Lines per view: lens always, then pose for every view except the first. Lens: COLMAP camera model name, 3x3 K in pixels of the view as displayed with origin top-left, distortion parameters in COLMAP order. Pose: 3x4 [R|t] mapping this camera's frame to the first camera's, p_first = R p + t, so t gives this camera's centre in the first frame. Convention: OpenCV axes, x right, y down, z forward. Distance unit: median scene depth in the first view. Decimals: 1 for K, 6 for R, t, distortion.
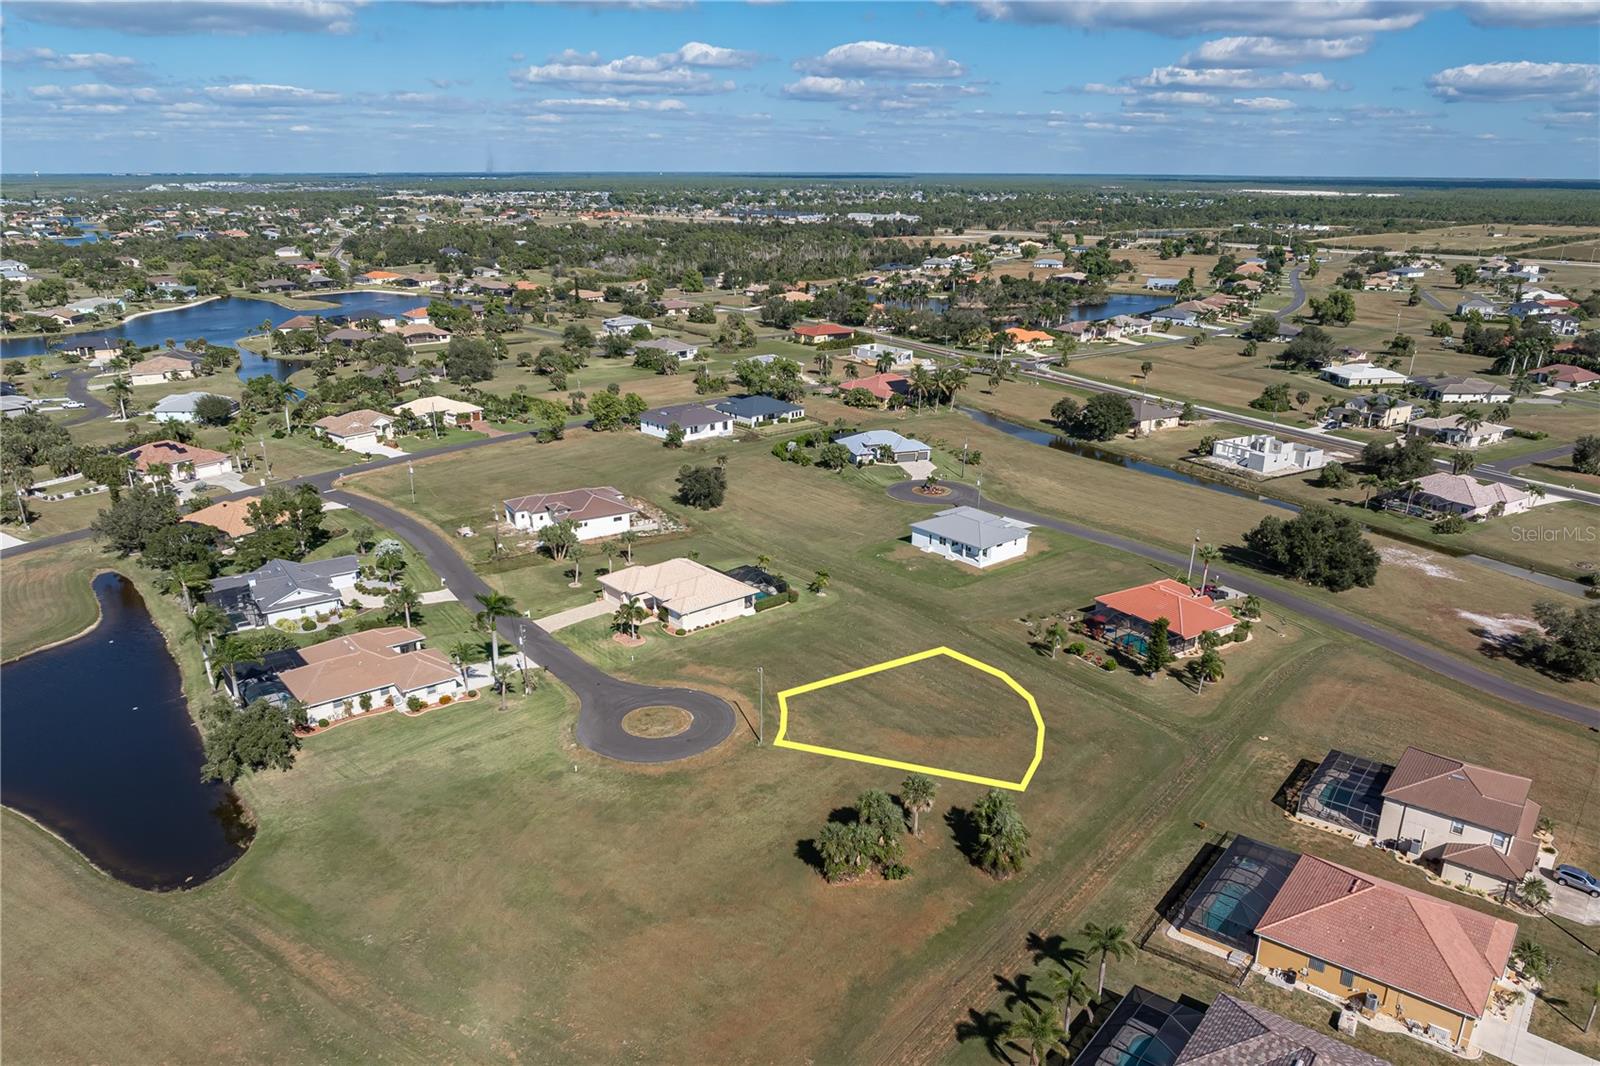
lens RADIAL K [[1130.3, 0, 807.3], [0, 1130.3, 569.6], [0, 0, 1]] dist [-0.020042, 0.007675]
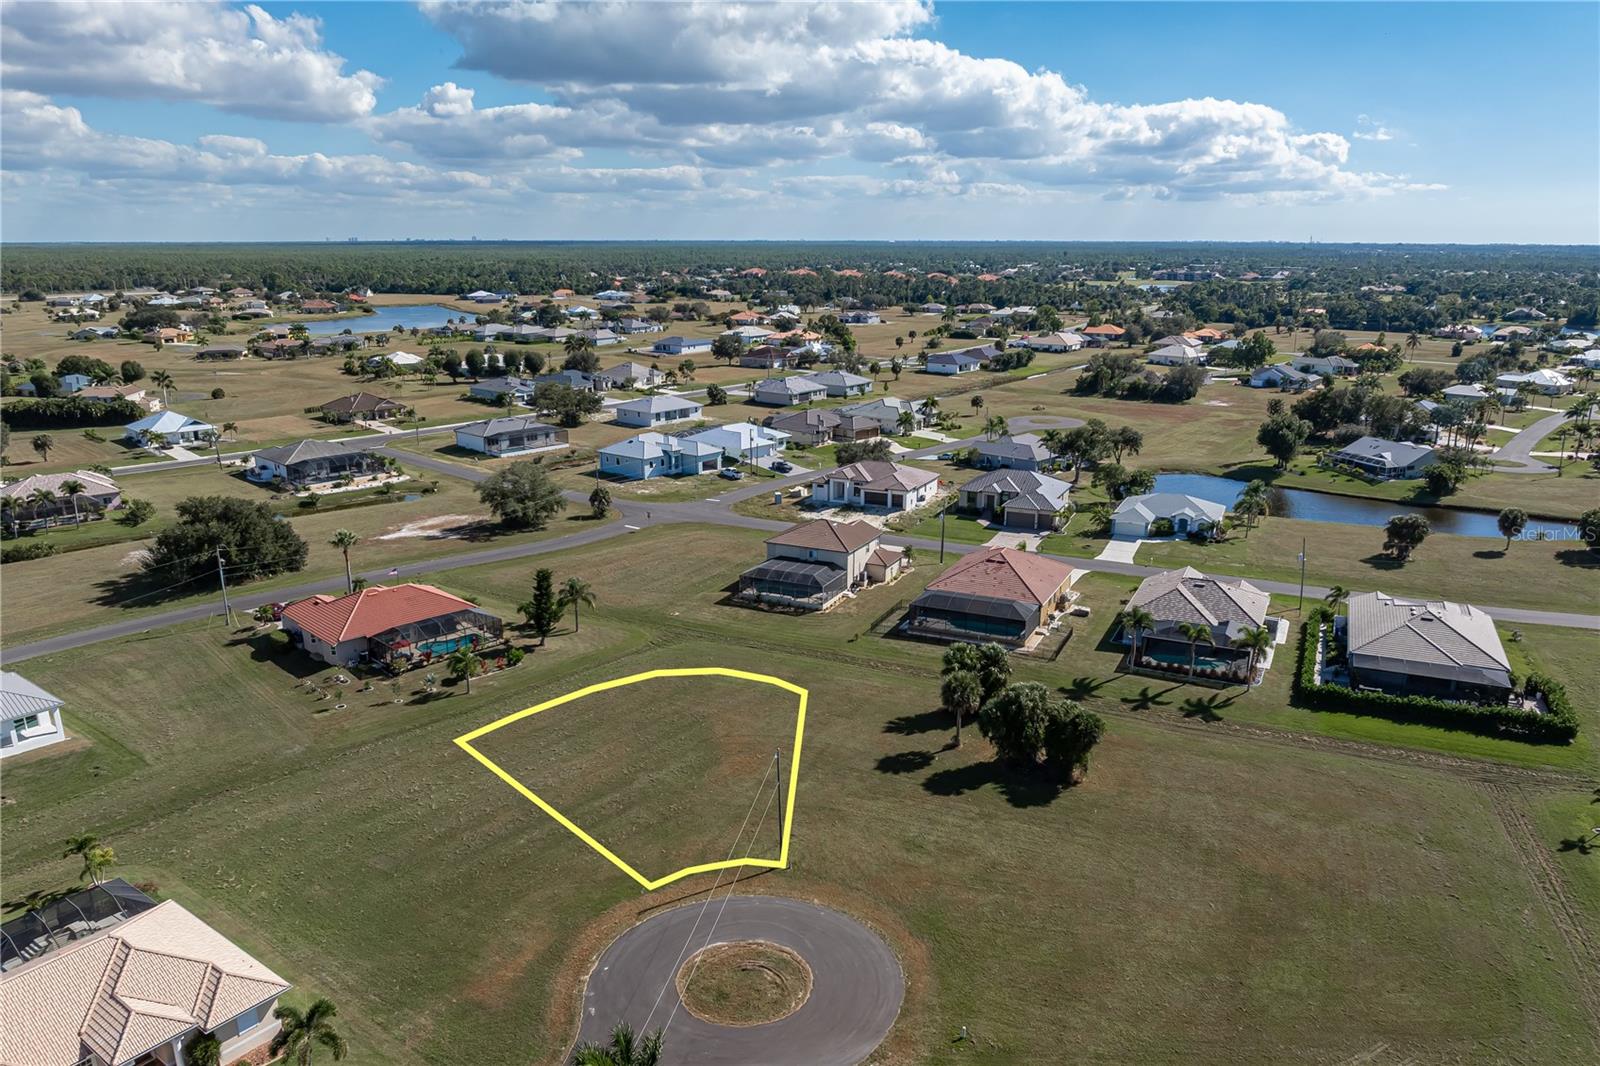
lens RADIAL K [[1131.3, 0, 807.8], [0, 1131.3, 544.6], [0, 0, 1]] dist [-0.026984, 0.011383]
pose [[-0.220462, -0.260264, 0.940031, -0.279294], [0.325452, 0.888886, 0.322431, -0.097113], [-0.919498, 0.377019, -0.111262, 0.468385]]
